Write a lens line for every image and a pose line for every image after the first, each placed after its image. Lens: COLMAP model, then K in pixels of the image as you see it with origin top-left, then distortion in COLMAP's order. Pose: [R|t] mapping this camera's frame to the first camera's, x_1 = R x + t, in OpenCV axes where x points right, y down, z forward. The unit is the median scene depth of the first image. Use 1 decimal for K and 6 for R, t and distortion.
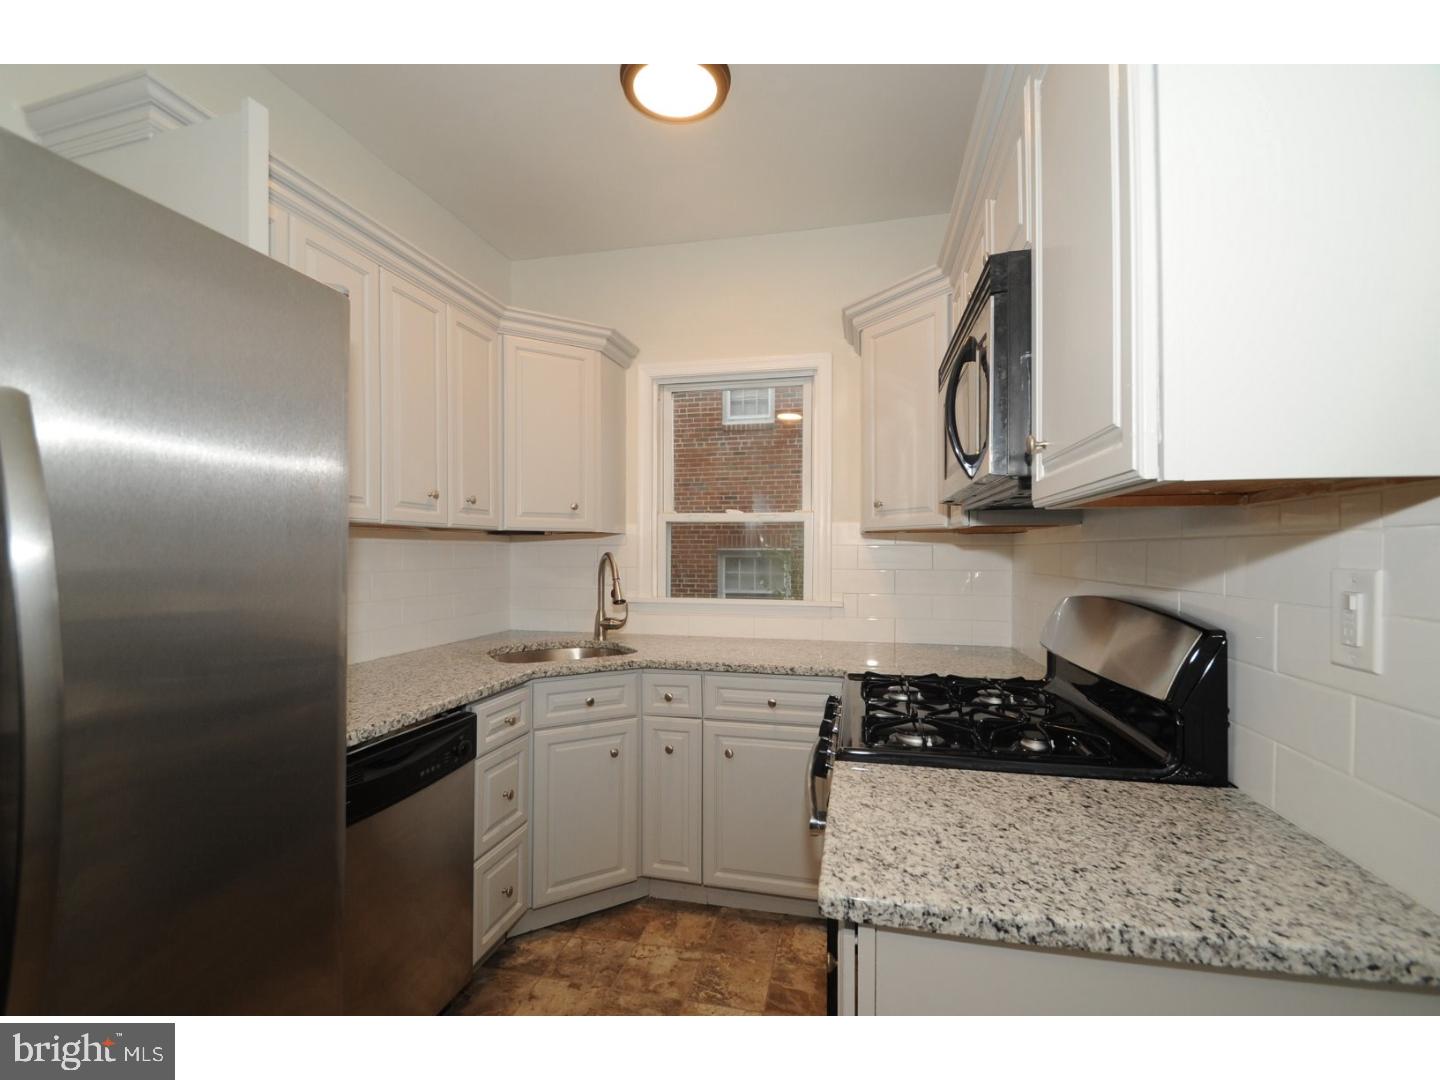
lens RADIAL K [[666.8, 0, 715.9], [0, 666.8, 546.7], [0, 0, 1]] dist [-0.001434, -0.001334]
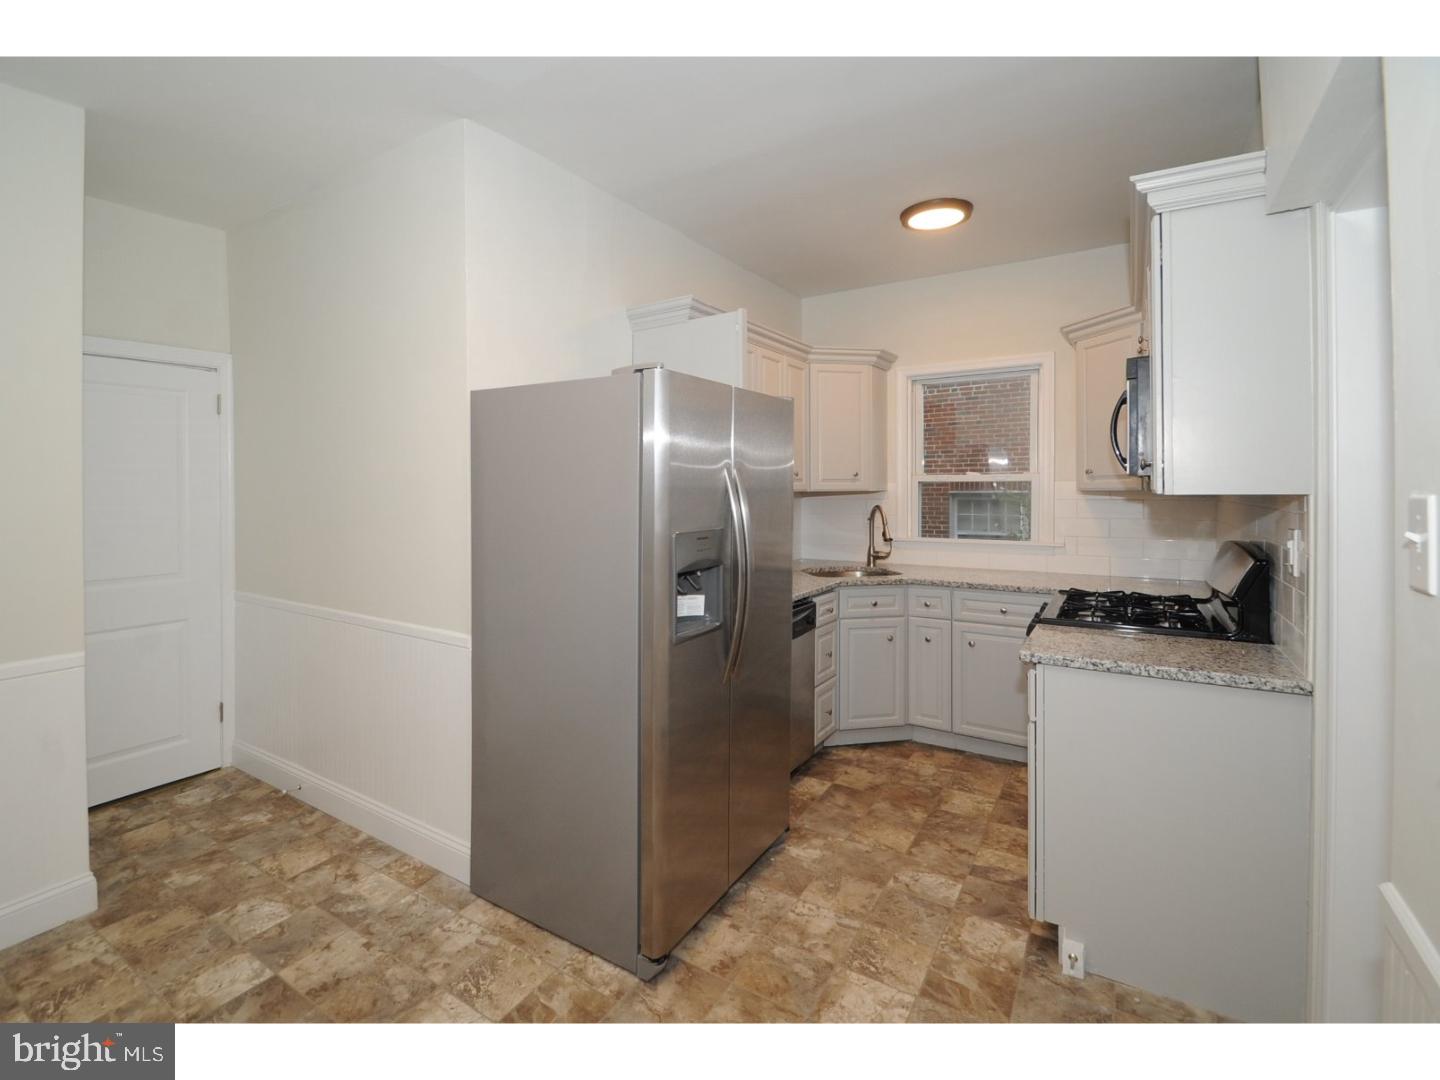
lens RADIAL K [[666.8, 0, 694.0], [0, 666.8, 497.7], [0, 0, 1]] dist [-0.001434, -0.001334]
pose [[0.937018, -0.004071, -0.349258, -0.037840], [0.010457, 0.999811, 0.016402, -0.041167], [0.349125, -0.019022, 0.936883, -0.562834]]
